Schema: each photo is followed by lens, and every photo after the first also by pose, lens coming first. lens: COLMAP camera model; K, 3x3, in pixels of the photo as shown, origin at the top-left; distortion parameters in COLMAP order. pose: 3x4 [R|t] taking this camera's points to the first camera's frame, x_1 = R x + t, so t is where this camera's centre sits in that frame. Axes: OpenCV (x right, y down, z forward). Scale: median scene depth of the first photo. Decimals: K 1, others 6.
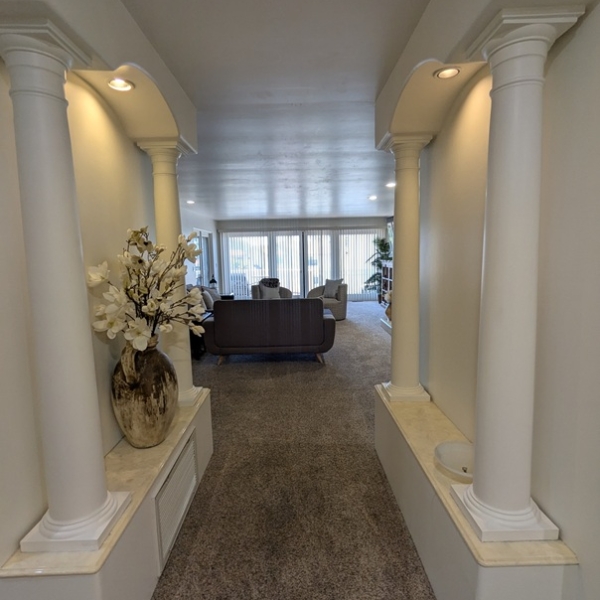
lens RADIAL K [[378.3, 0, 300.0], [0, 378.3, 300.0], [0, 0, 1]] dist [0.000475, -0.000019]
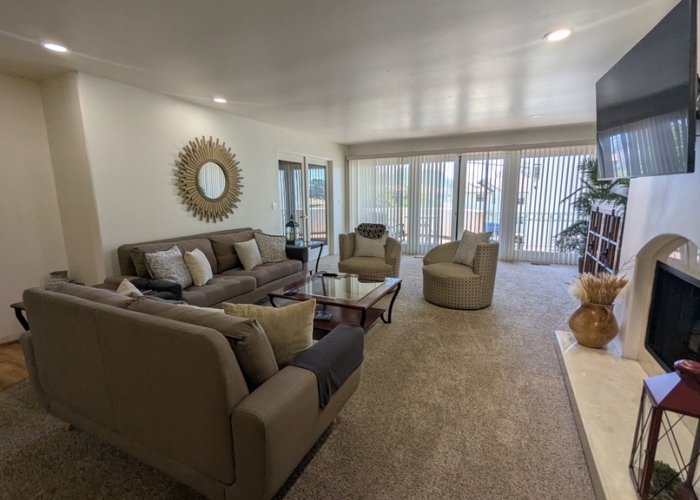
lens RADIAL K [[332.3, 0, 350.0], [0, 332.3, 250.0], [0, 0, 1]] dist [-0.000907, -0.000406]
pose [[0.897825, 0.085705, -0.431932, 0.111528], [-0.062121, 0.995719, 0.068448, -0.040750], [0.435949, -0.034622, 0.899305, 0.391785]]
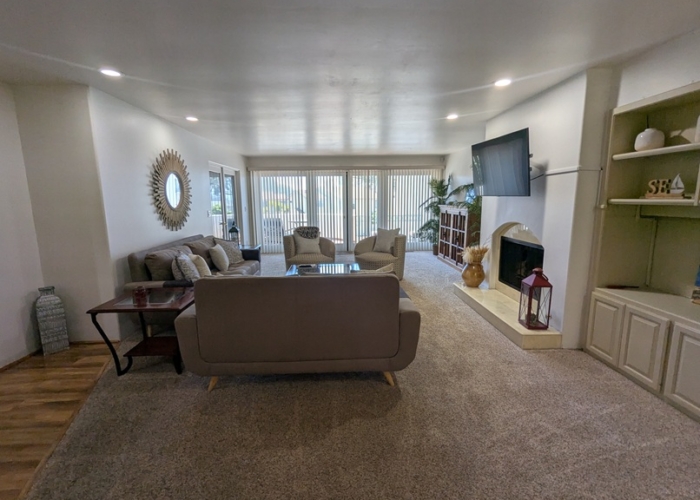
lens RADIAL K [[332.3, 0, 350.0], [0, 332.3, 250.0], [0, 0, 1]] dist [-0.000907, -0.000406]
pose [[0.999315, 0.005890, 0.036531, -0.012911], [-0.007083, 0.999443, 0.032615, -0.026375], [-0.036319, -0.032851, 0.998800, 0.248441]]
